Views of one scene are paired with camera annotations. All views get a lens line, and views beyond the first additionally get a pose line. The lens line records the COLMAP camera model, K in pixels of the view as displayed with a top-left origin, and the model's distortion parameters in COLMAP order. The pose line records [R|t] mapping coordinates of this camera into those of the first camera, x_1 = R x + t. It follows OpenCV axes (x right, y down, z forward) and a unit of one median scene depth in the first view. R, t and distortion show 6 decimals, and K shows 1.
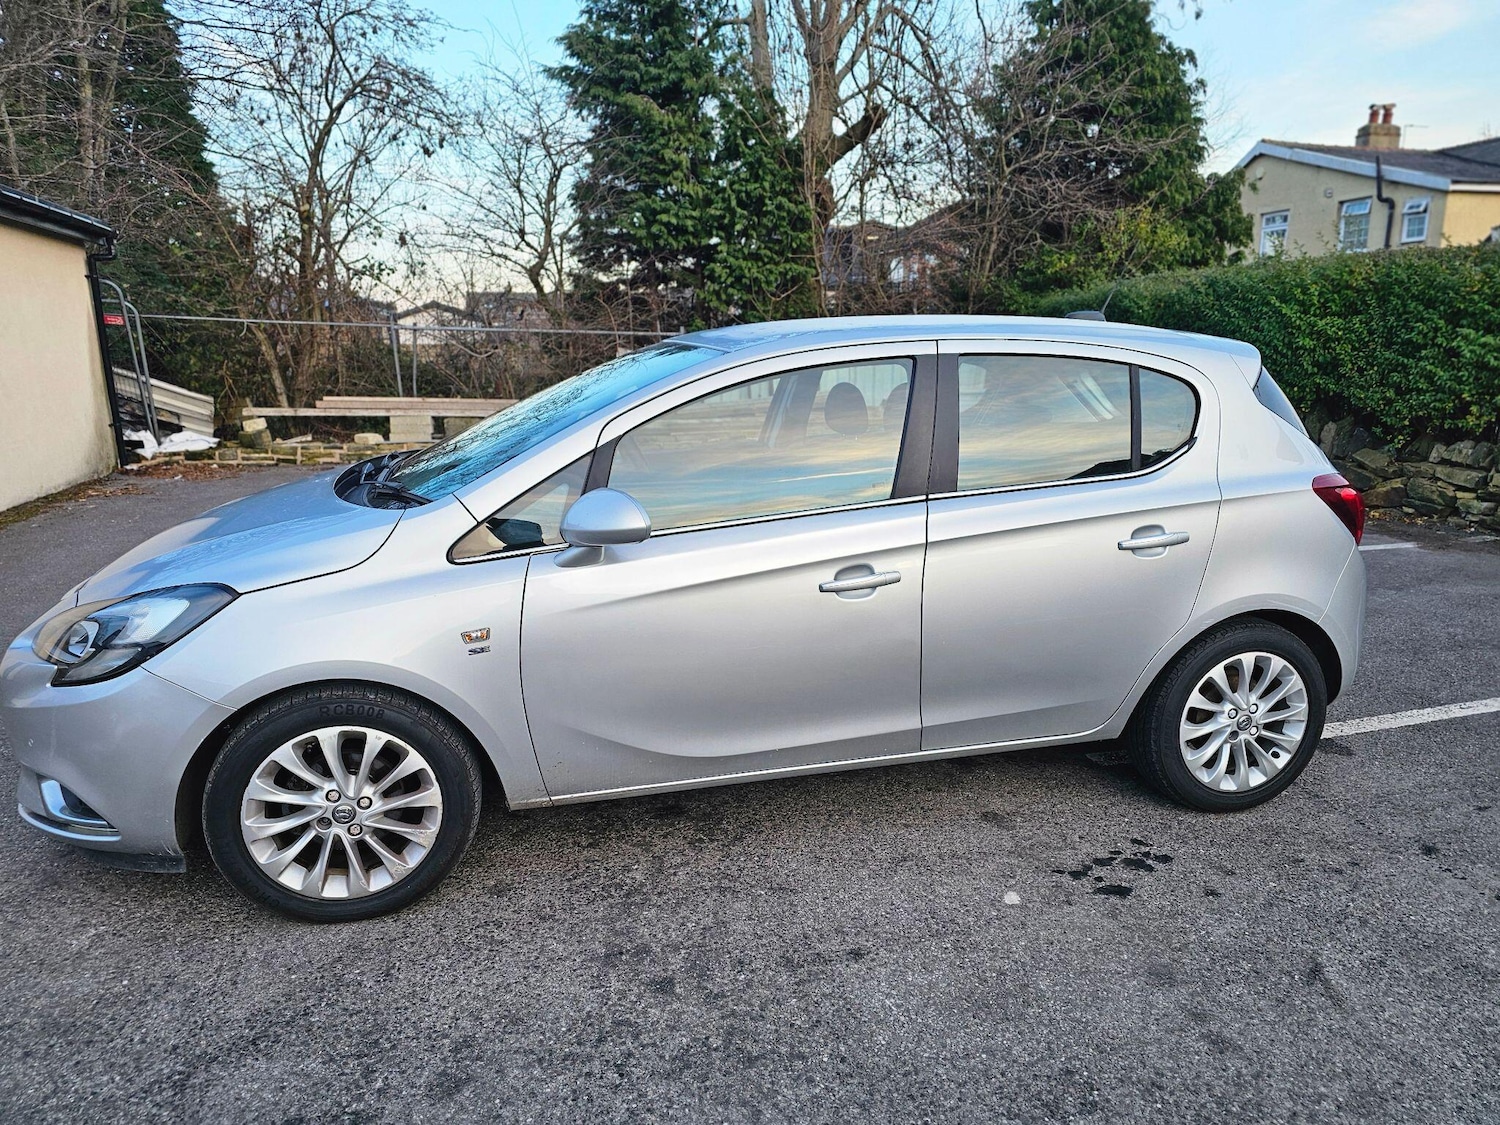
lens RADIAL K [[1141.6, 0, 800.6], [0, 1141.6, 584.9], [0, 0, 1]] dist [0.069952, -0.061011]
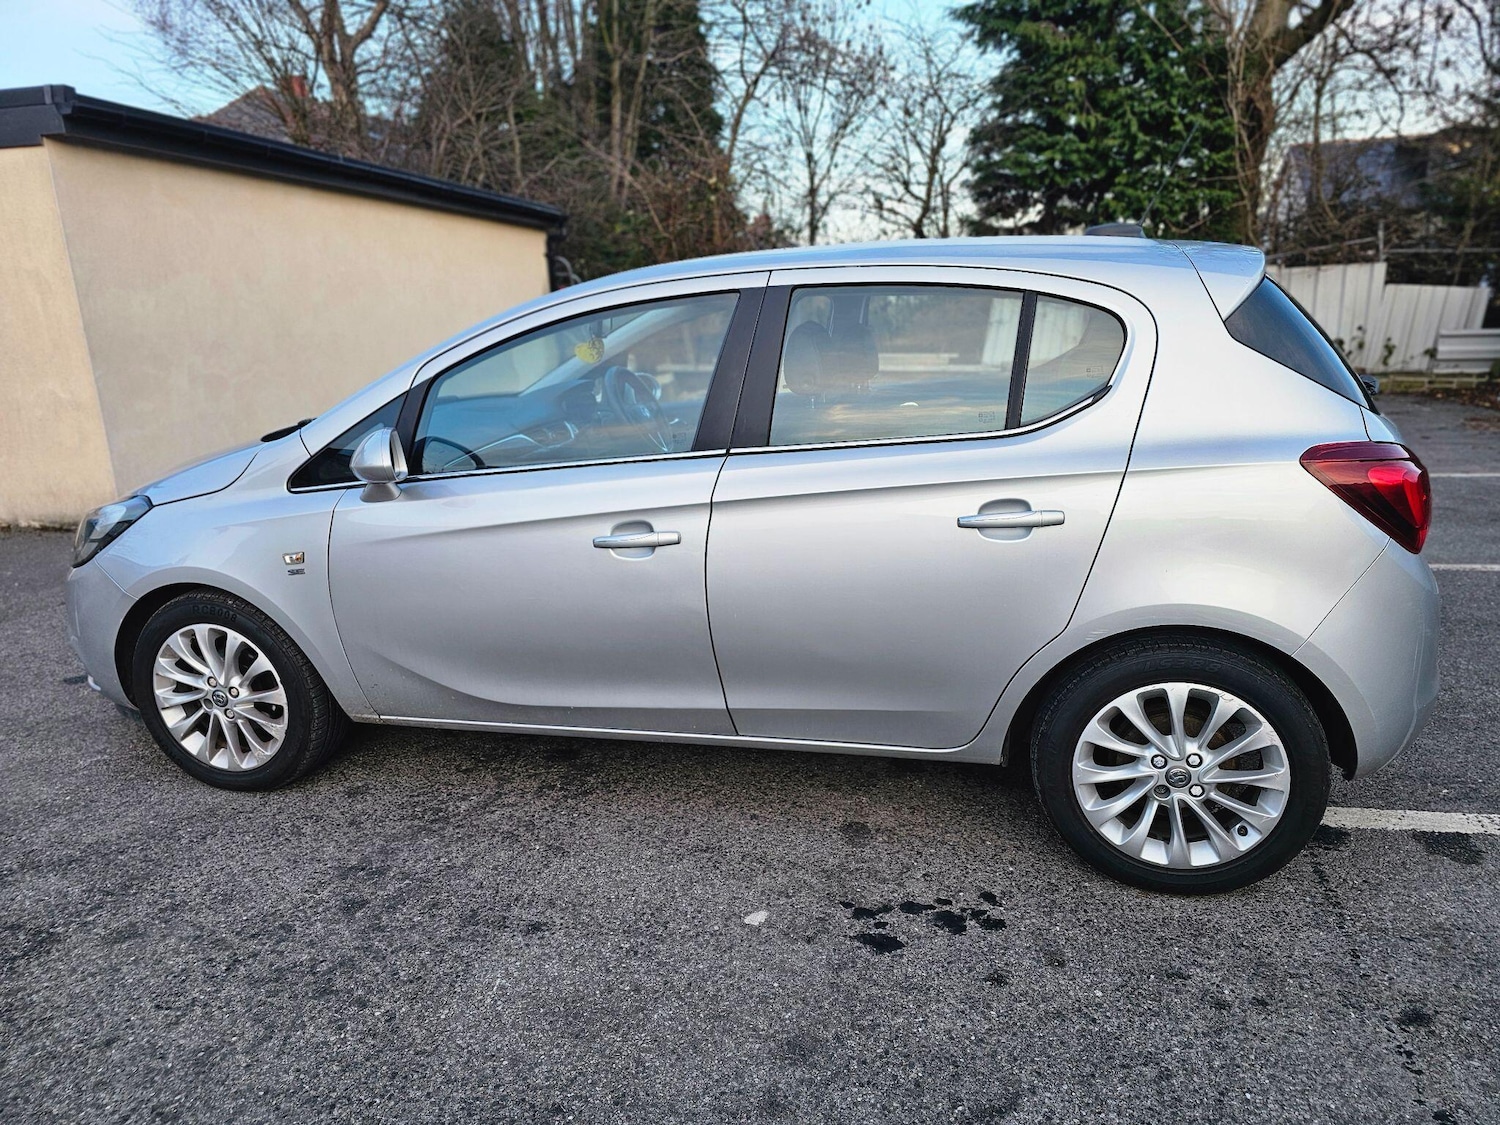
lens RADIAL K [[1141.6, 0, 800.6], [0, 1141.6, 584.9], [0, 0, 1]] dist [0.069952, -0.061011]
pose [[0.839150, 0.098910, -0.534831, 0.609302], [-0.080408, 0.995081, 0.057867, -0.028022], [0.537924, -0.005554, 0.842975, 0.271634]]
